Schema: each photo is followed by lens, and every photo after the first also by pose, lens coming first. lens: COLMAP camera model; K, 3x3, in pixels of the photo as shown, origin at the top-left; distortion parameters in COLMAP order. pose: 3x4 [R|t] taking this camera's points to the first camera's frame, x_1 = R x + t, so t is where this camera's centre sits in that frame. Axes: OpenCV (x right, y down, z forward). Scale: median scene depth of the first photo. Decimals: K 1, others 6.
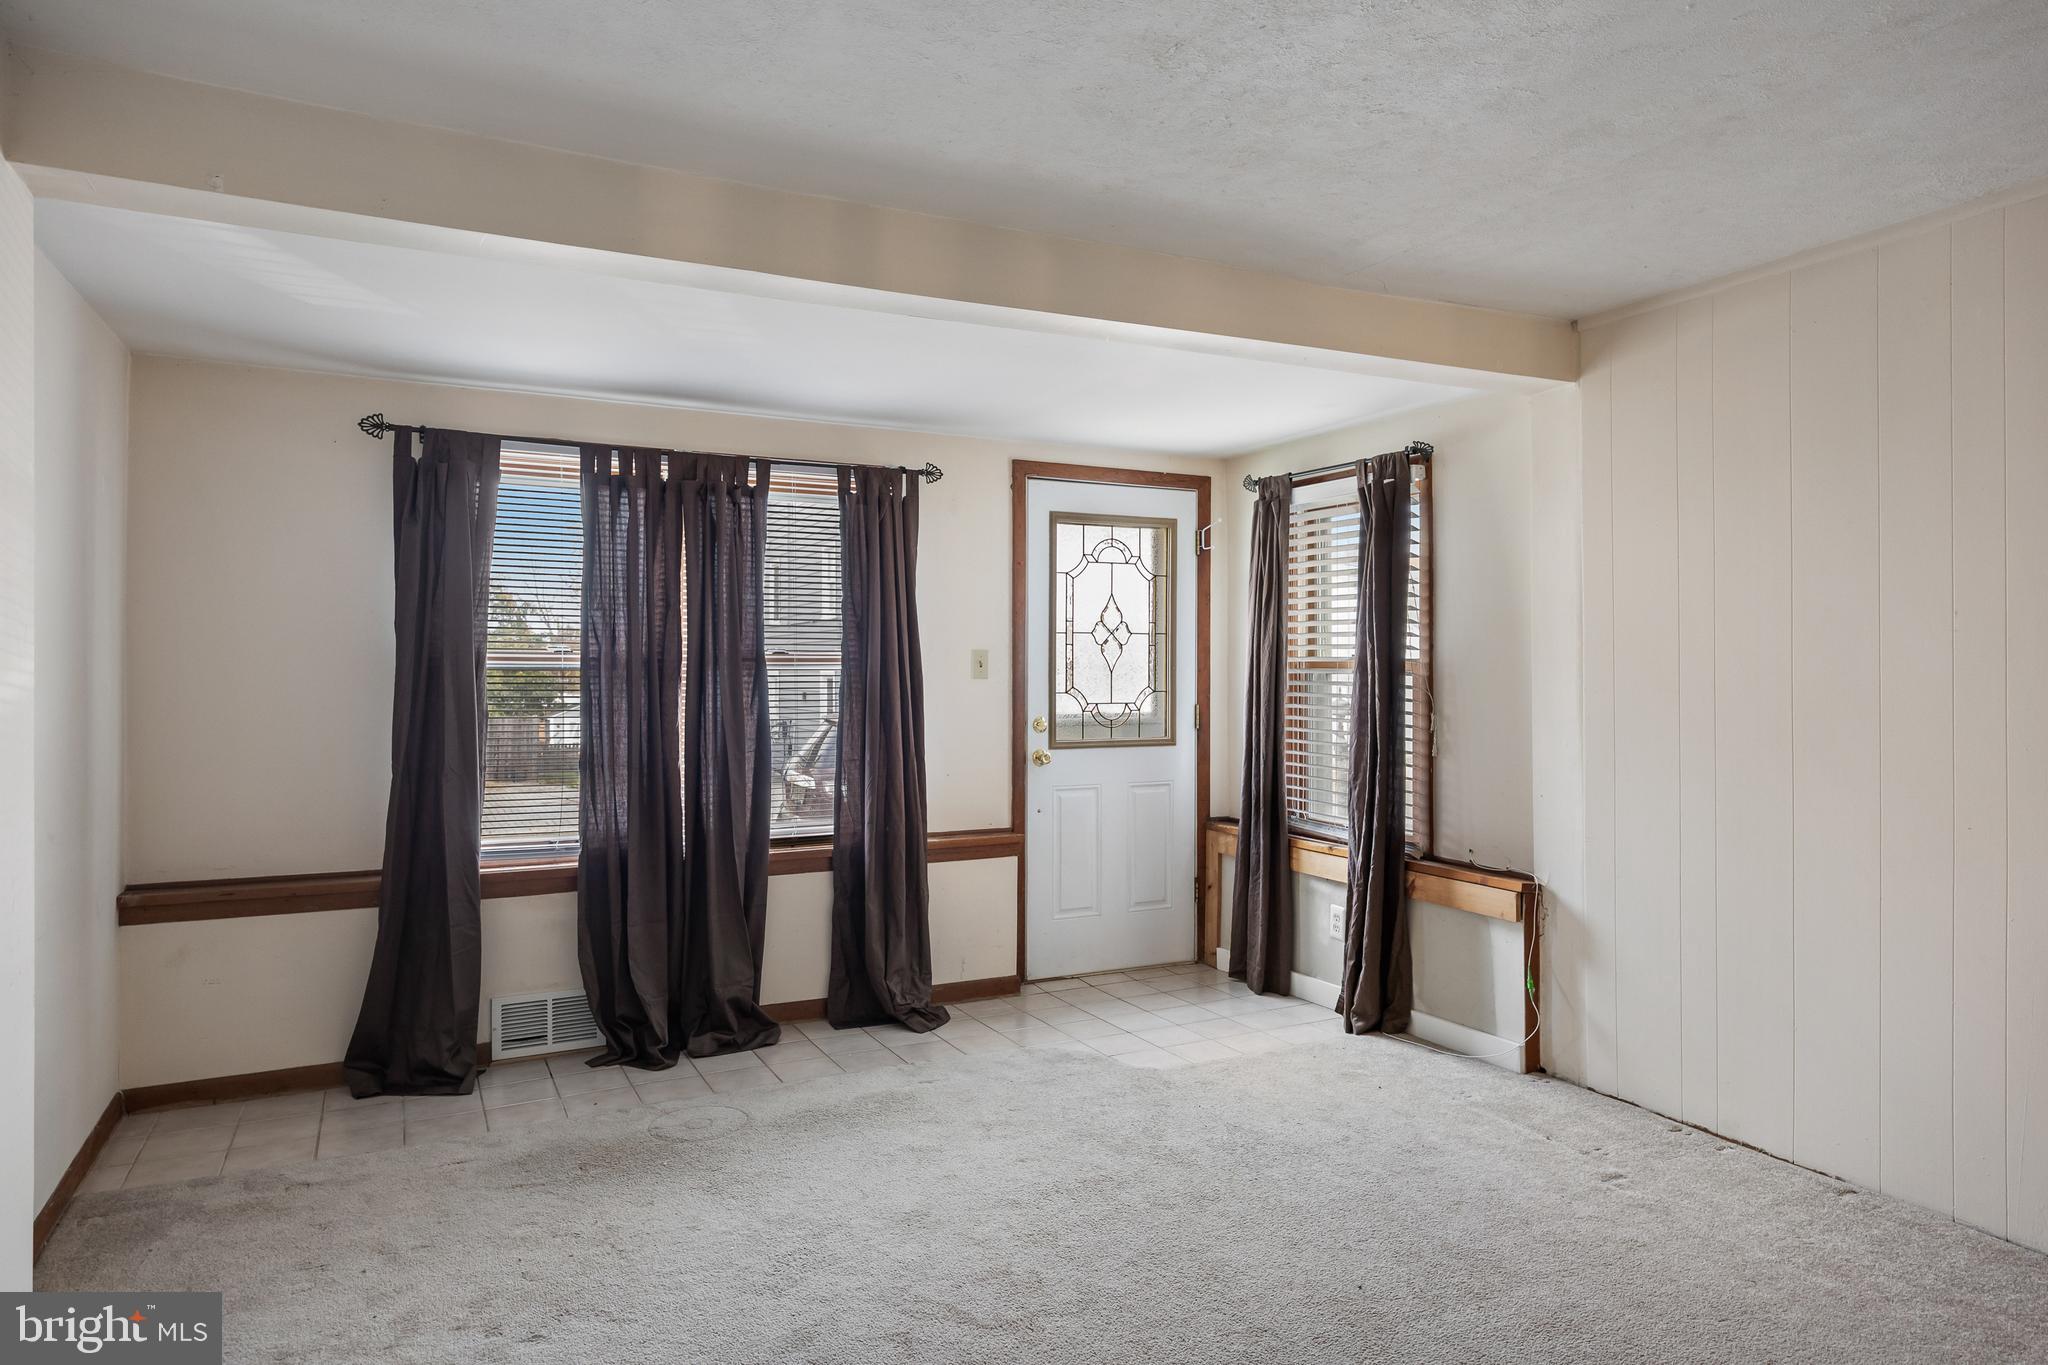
lens RADIAL K [[1237.4, 0, 1024.6], [0, 1237.4, 666.9], [0, 0, 1]] dist [-0.001600, 0.000631]
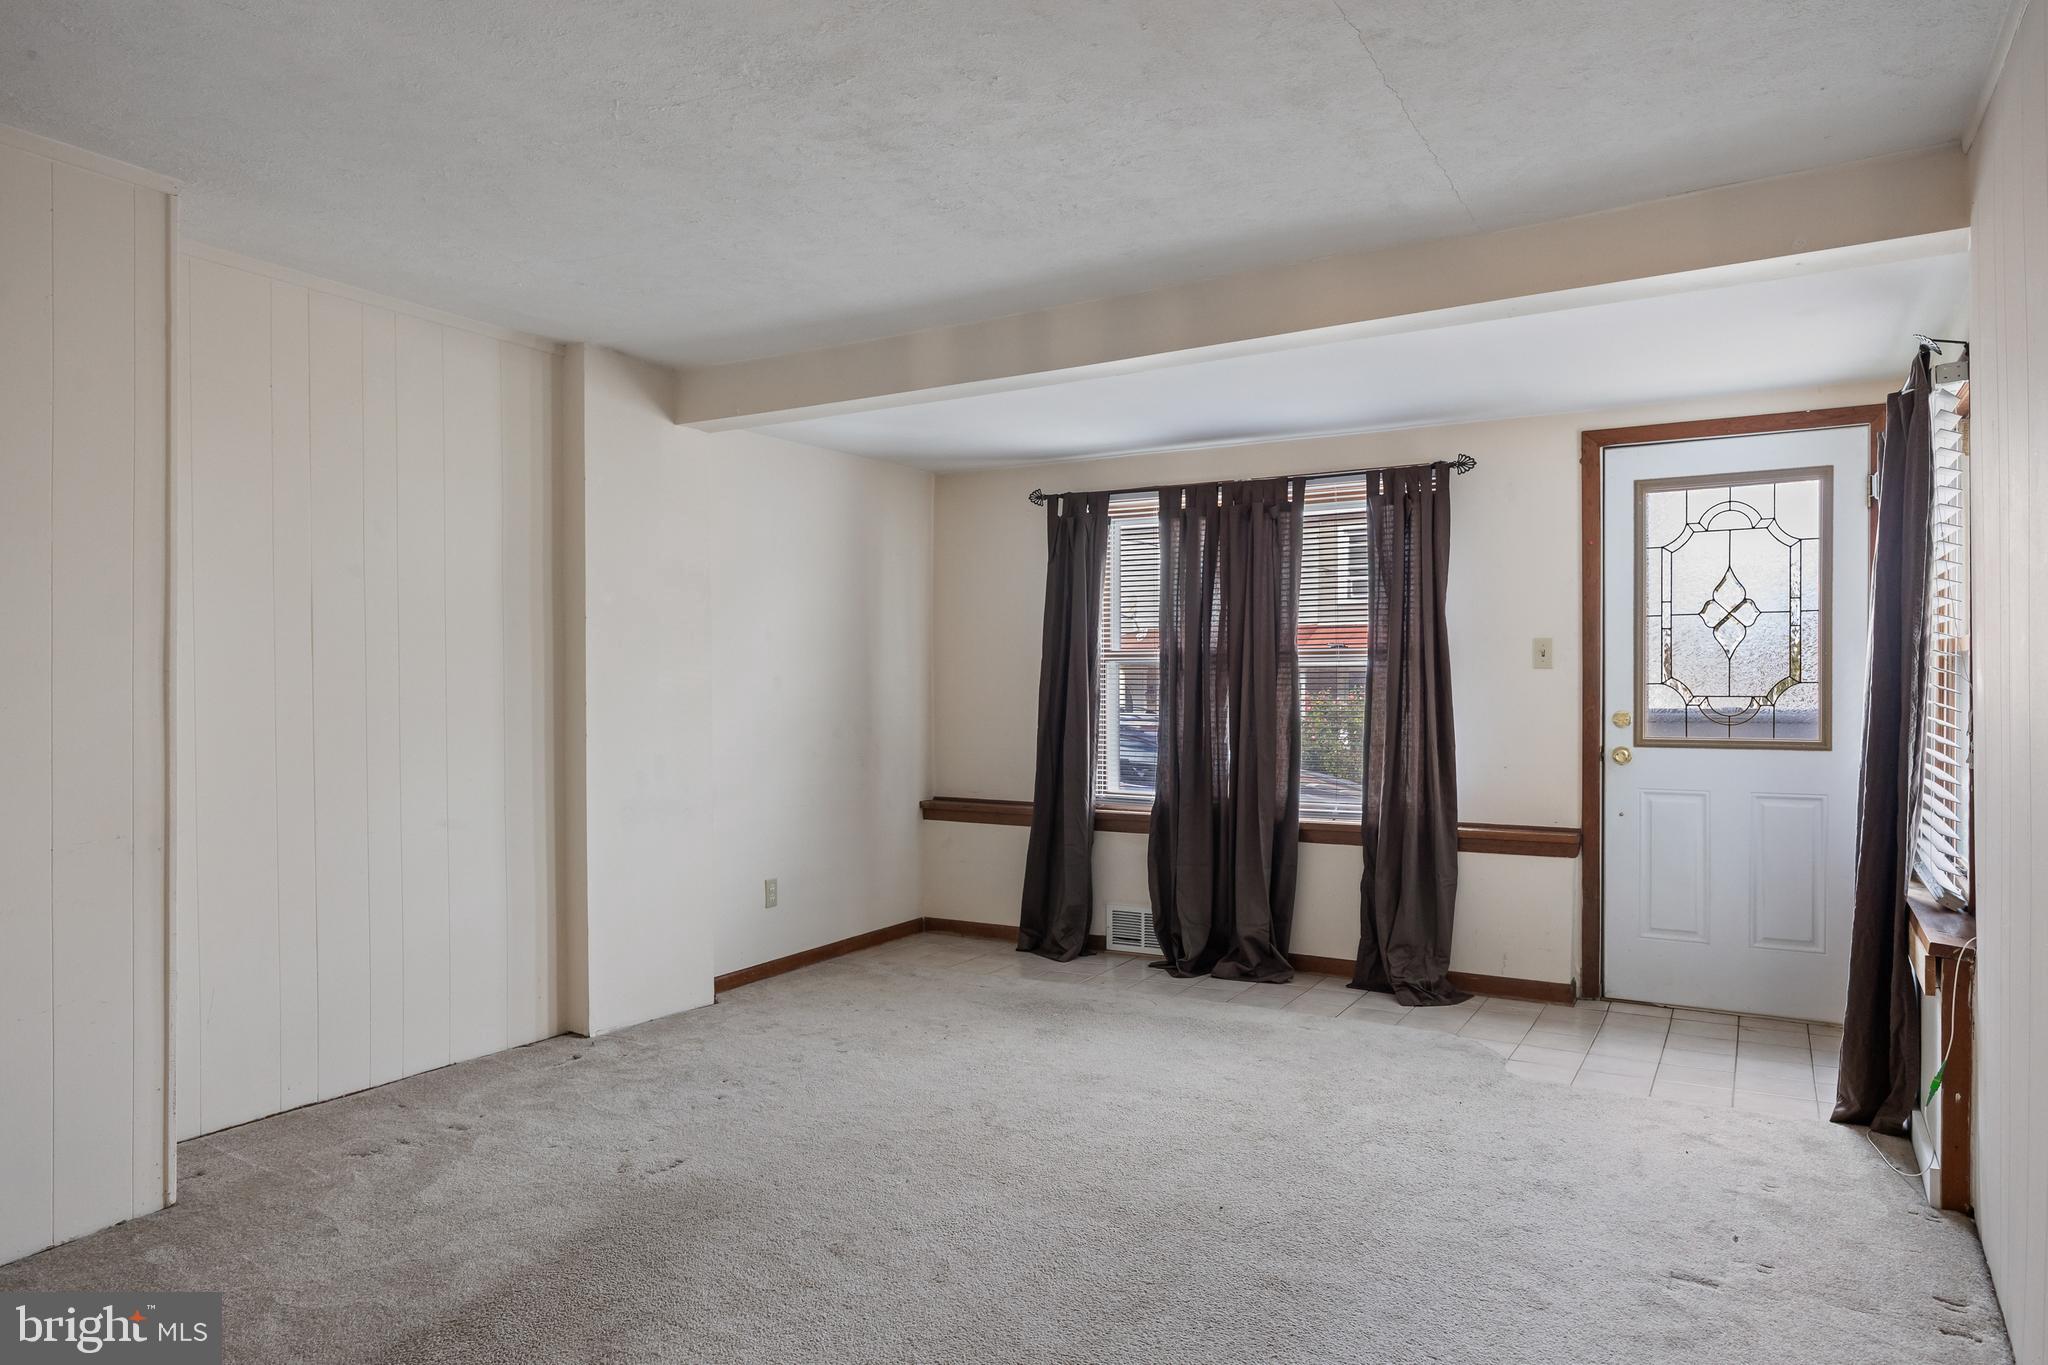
lens RADIAL K [[1306.6, 0, 1014.7], [0, 1306.6, 696.9], [0, 0, 1]] dist [0.001101, 0.000783]
pose [[0.533206, 0.007411, -0.845953, 0.649044], [0.007238, 0.999885, 0.013322, 0.016441], [0.845955, -0.013227, 0.533091, 0.128674]]
